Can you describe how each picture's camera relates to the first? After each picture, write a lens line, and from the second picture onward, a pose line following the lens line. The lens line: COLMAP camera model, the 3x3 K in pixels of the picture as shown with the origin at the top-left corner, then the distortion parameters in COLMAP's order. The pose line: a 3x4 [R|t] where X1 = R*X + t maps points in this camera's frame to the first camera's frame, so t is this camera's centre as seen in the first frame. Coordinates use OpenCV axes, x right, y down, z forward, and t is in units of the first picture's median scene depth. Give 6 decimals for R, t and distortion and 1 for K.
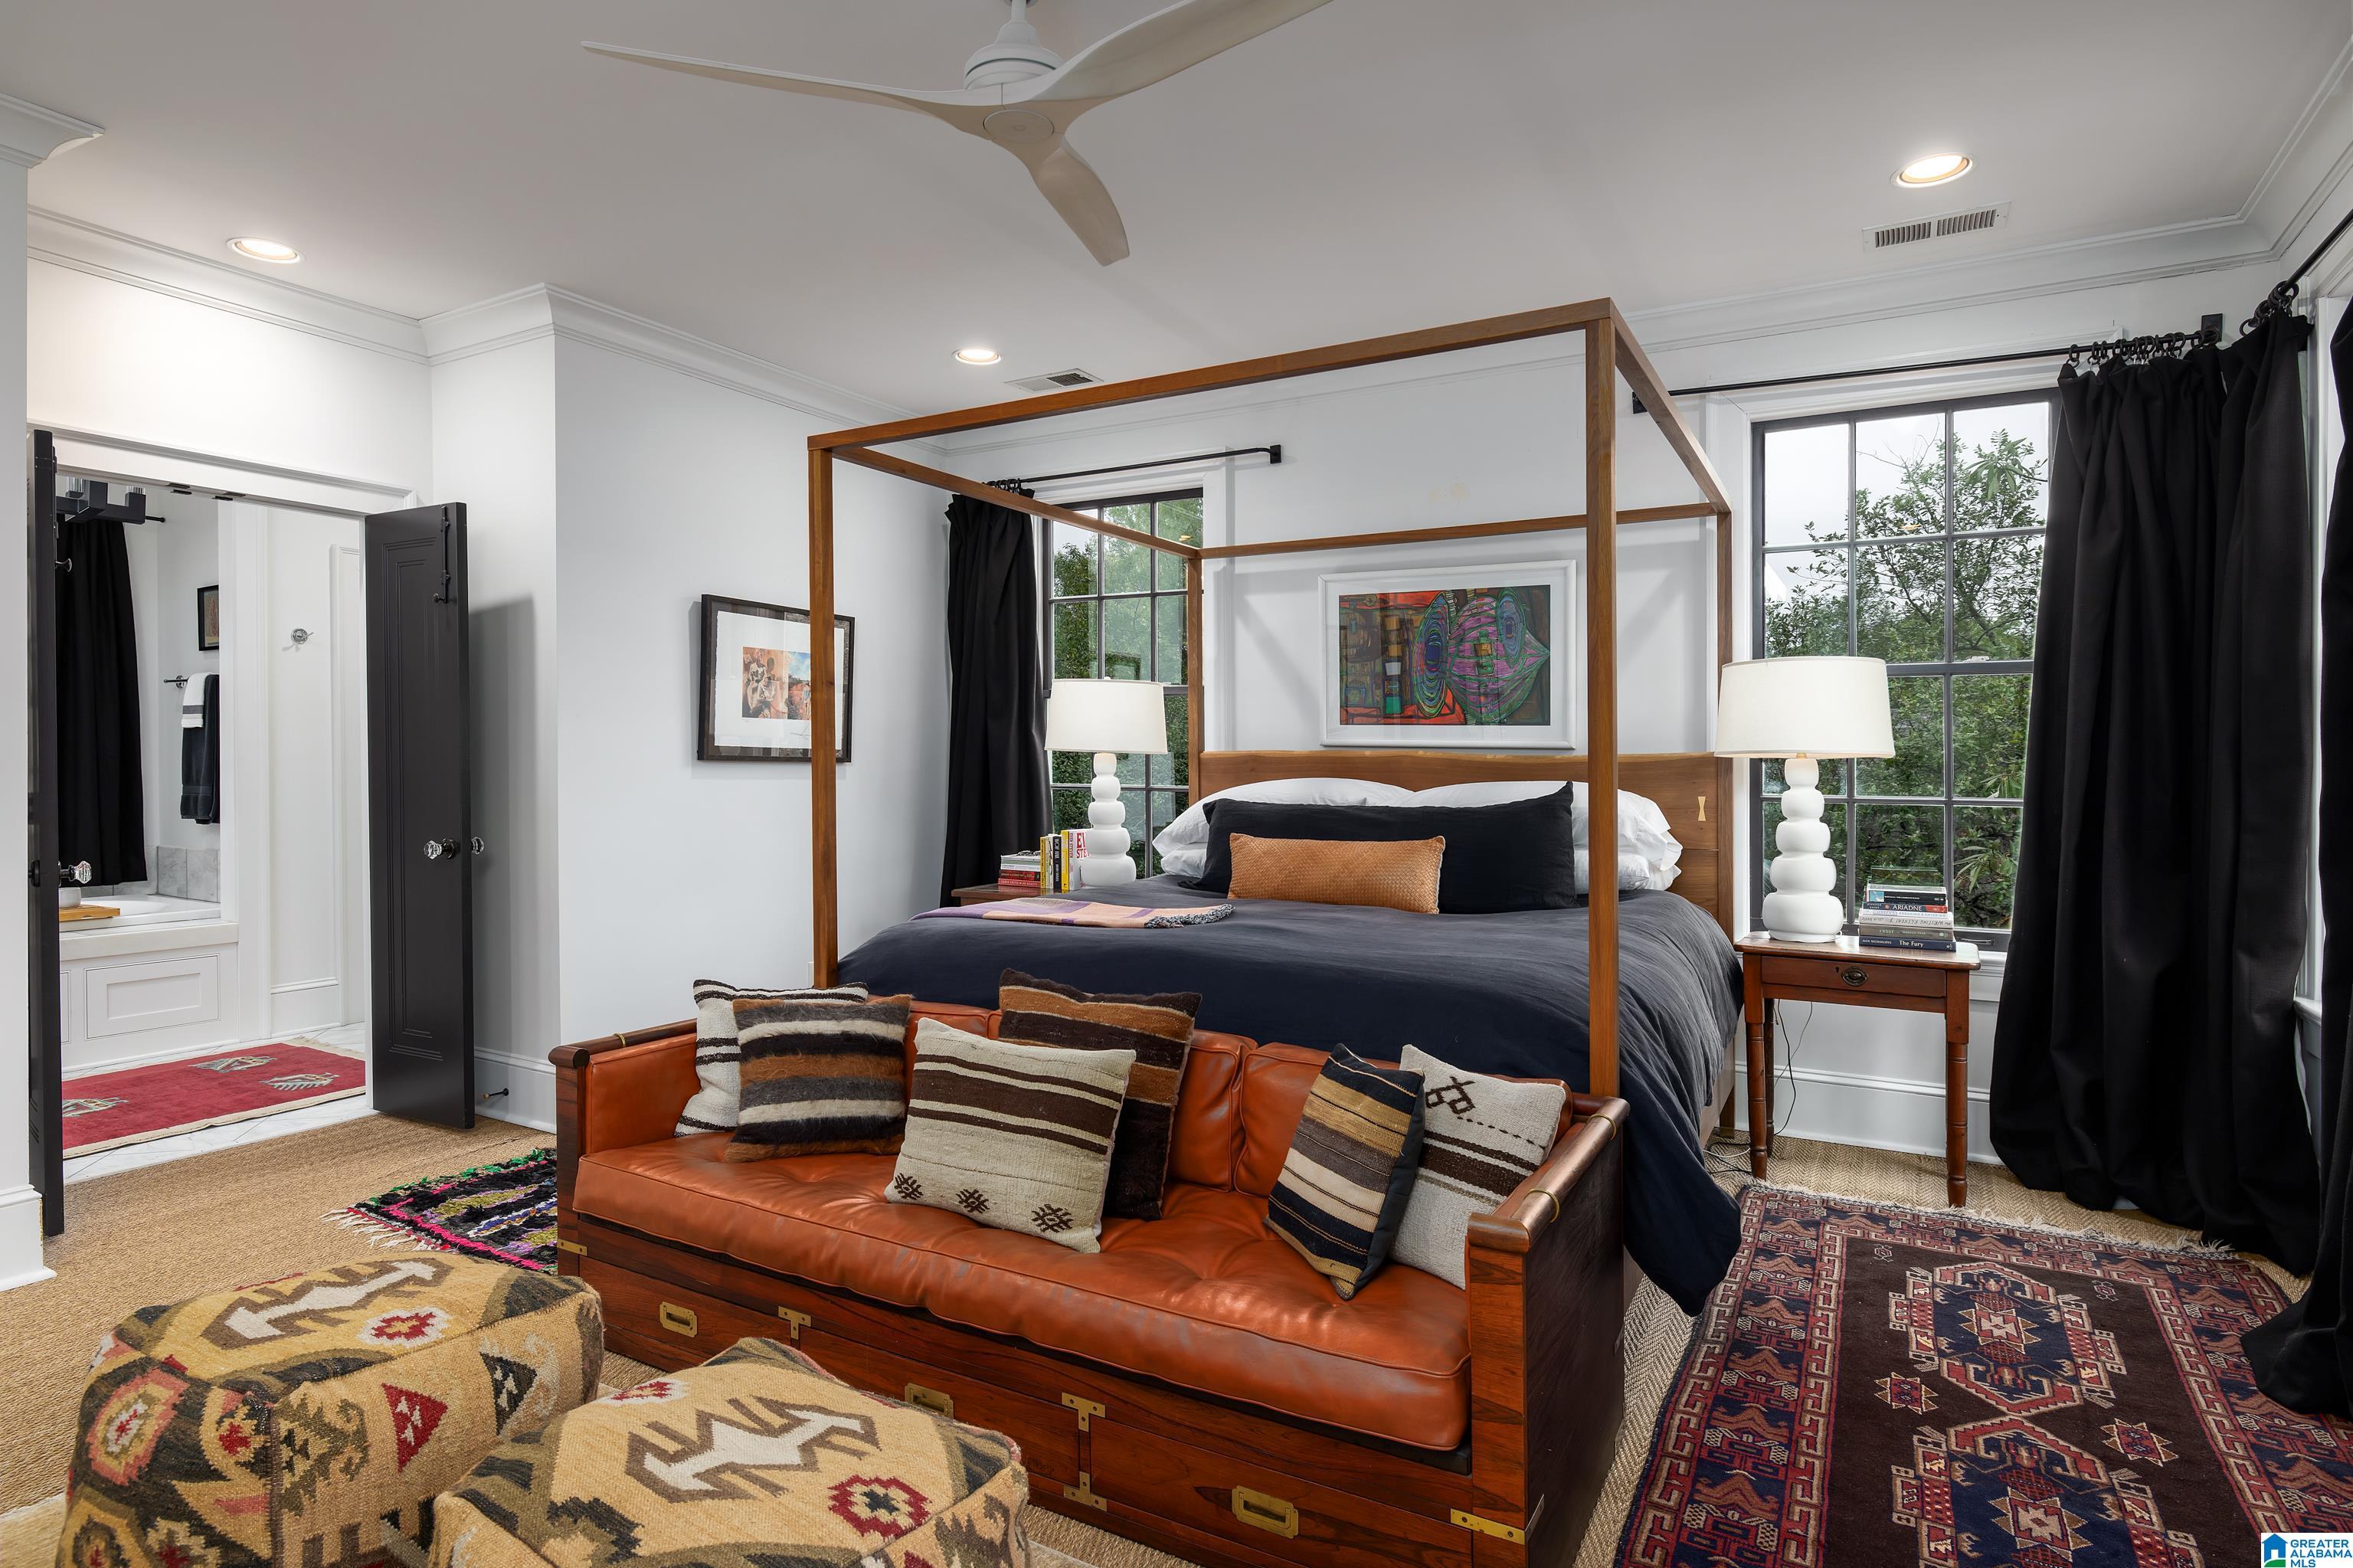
lens RADIAL K [[1314.6, 0, 1180.5], [0, 1314.6, 779.3], [0, 0, 1]] dist [0.003450, -0.002479]
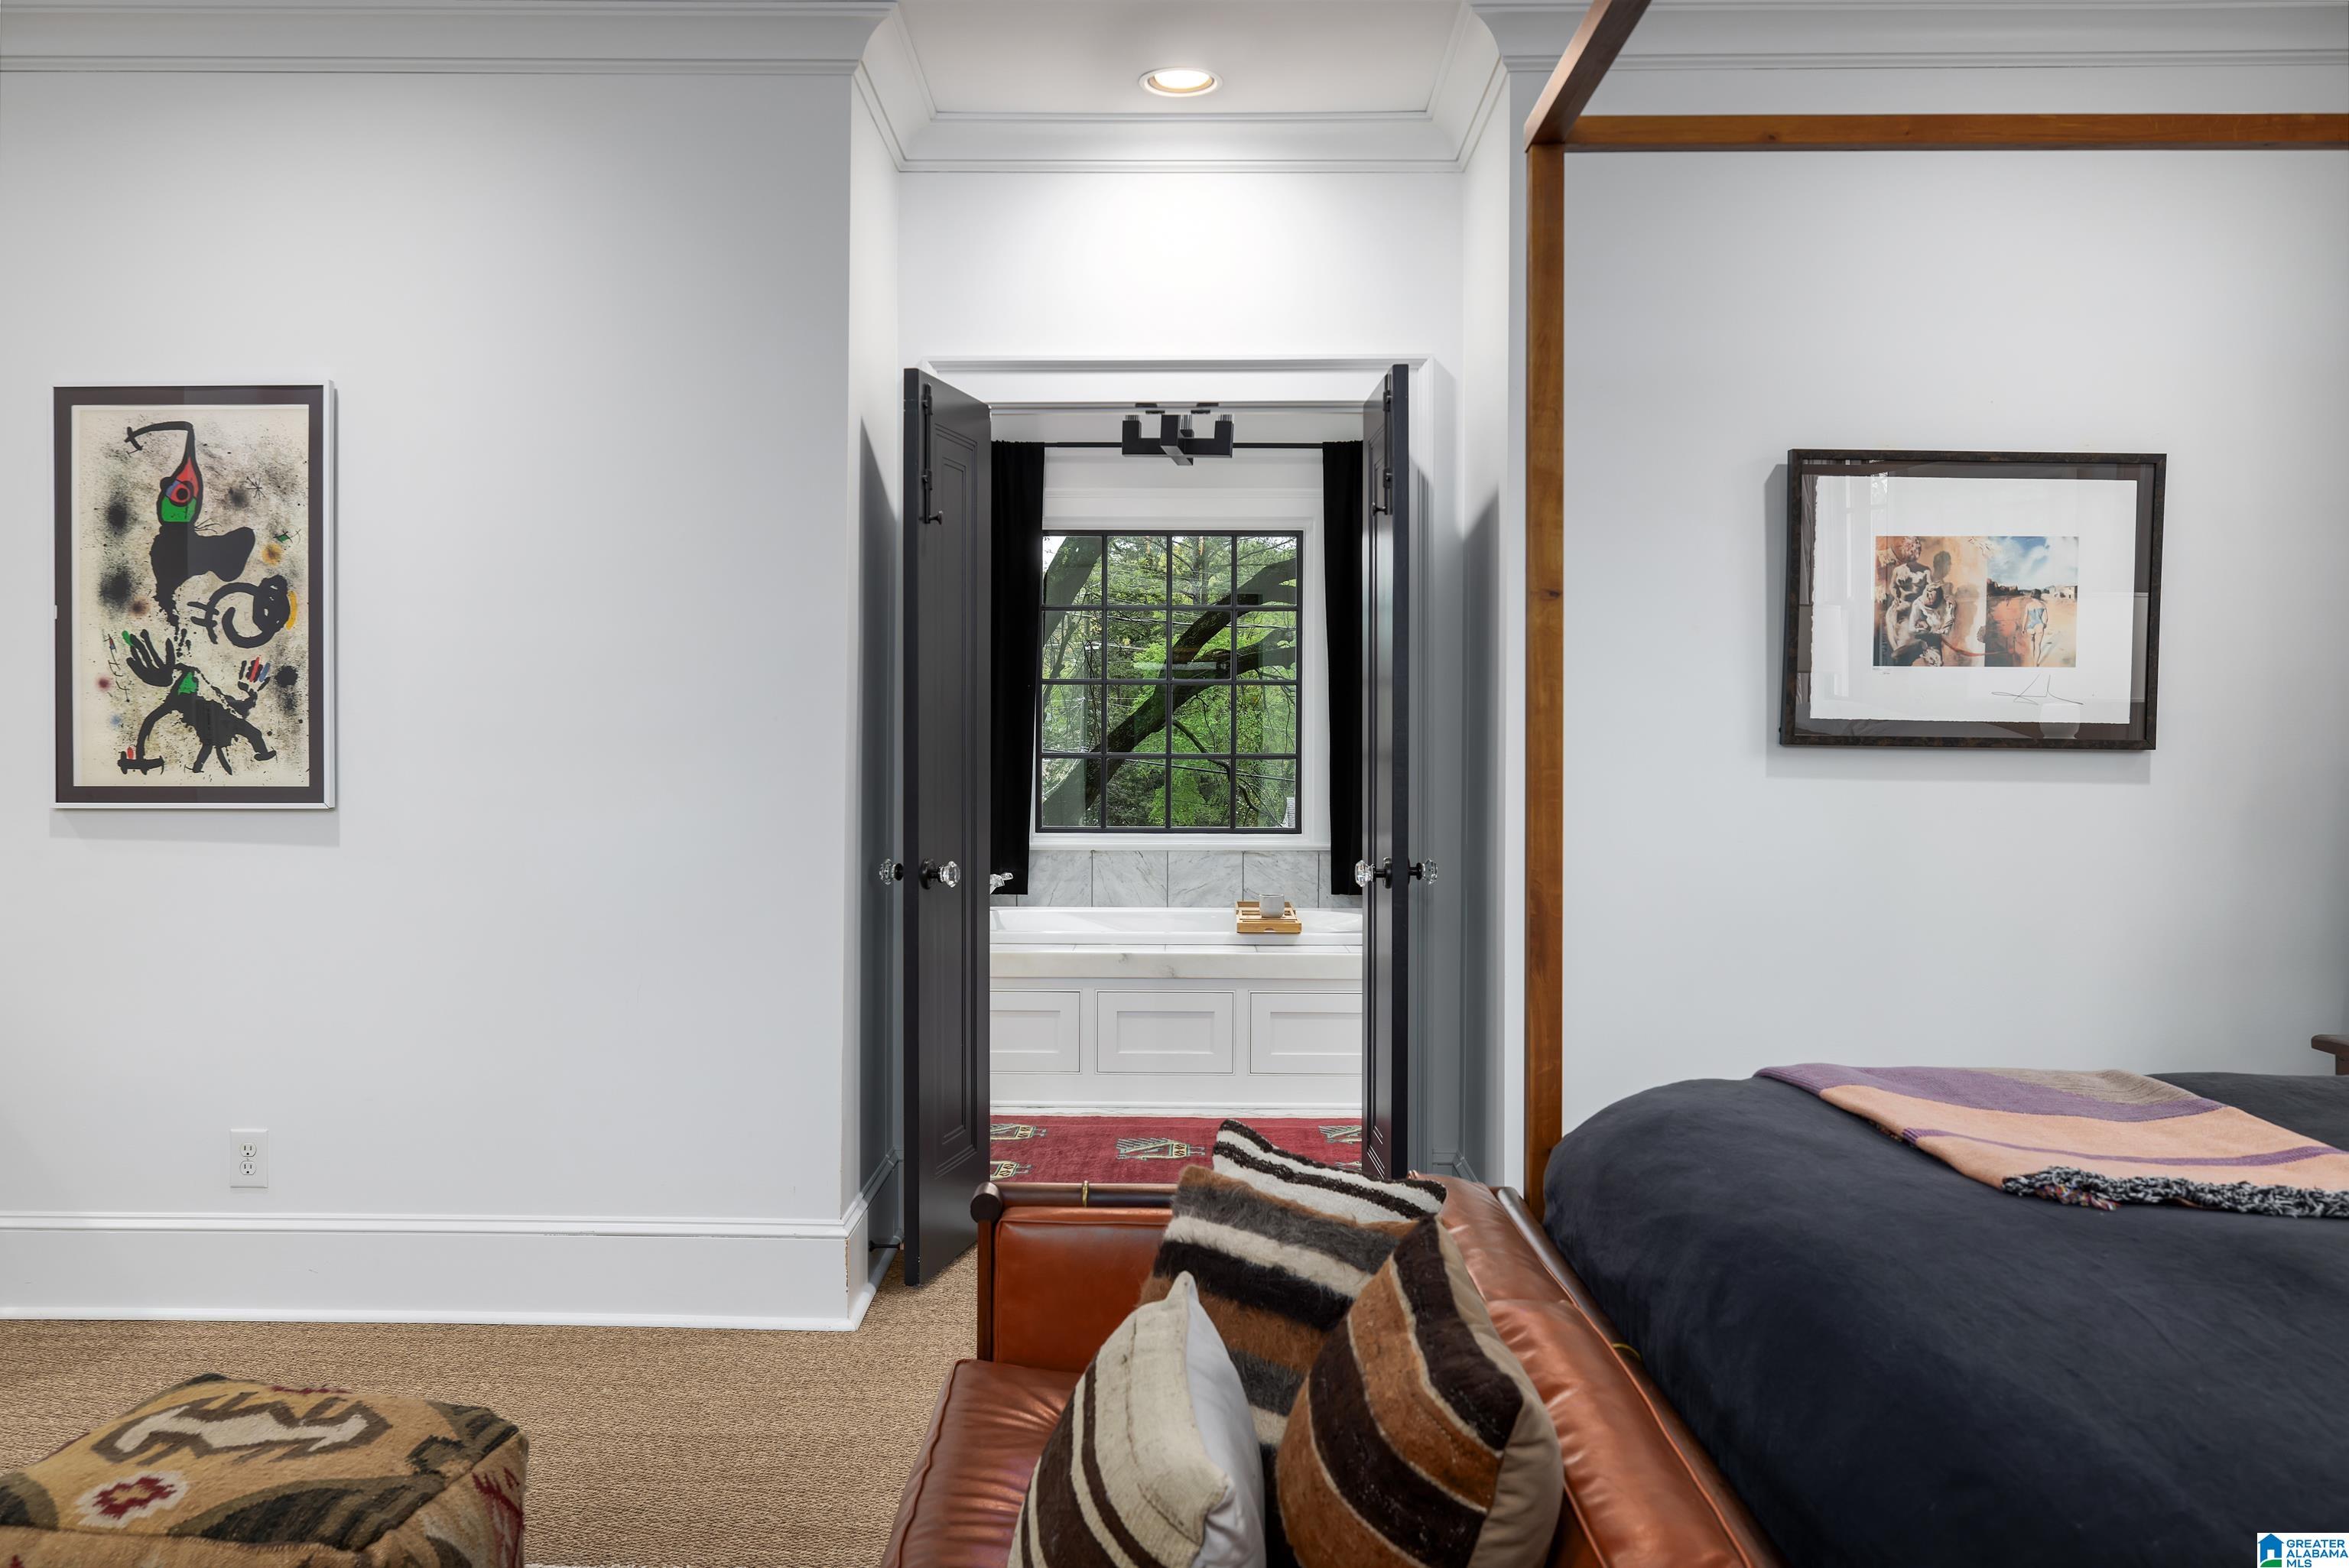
lens RADIAL K [[1943.2, 0, 1170.3], [0, 1943.2, 778.6], [0, 0, 1]] dist [0.011183, -0.007104]
pose [[0.476025, 0.014534, -0.879312, 0.293973], [-0.013887, 0.999863, 0.009009, -0.004339], [0.879322, 0.007922, 0.476161, 0.440352]]
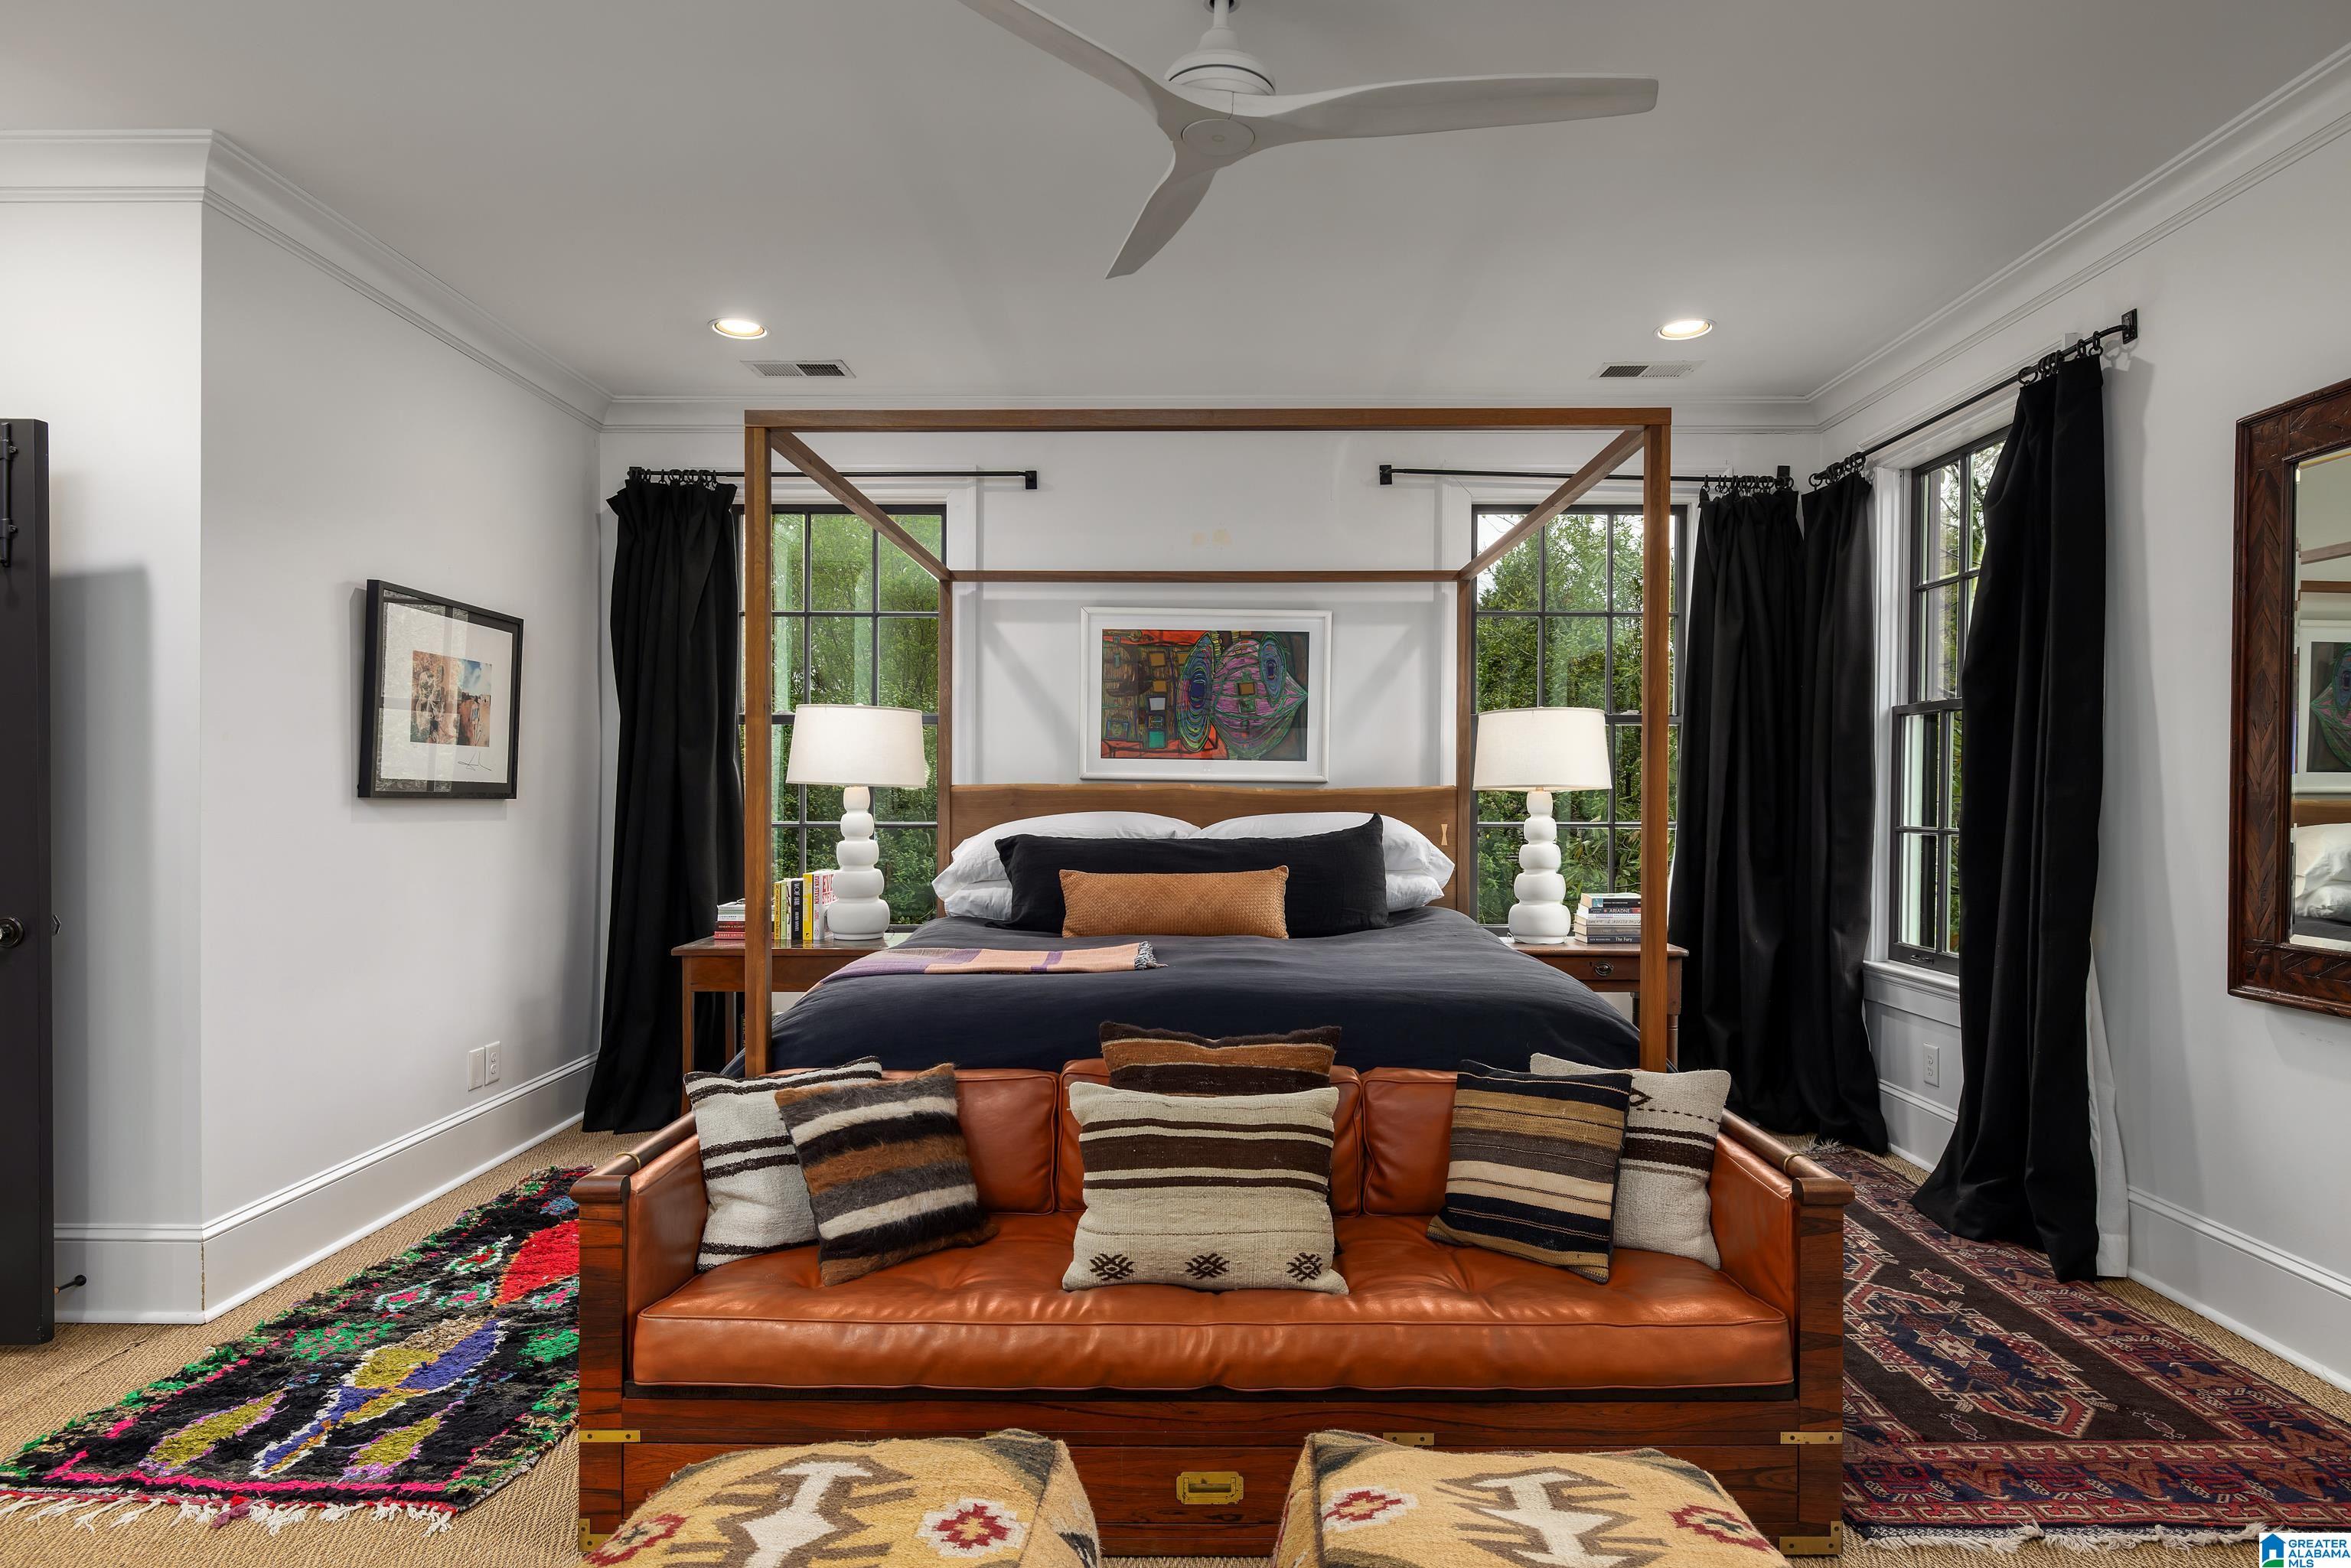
lens RADIAL K [[1313.4, 0, 1240.8], [0, 1313.4, 808.1], [0, 0, 1]] dist [0.003450, -0.002479]
pose [[0.860666, -0.010350, 0.509065, -0.378261], [0.010072, 0.999944, 0.003301, -0.007174], [-0.509070, 0.002286, 0.860722, 0.107007]]
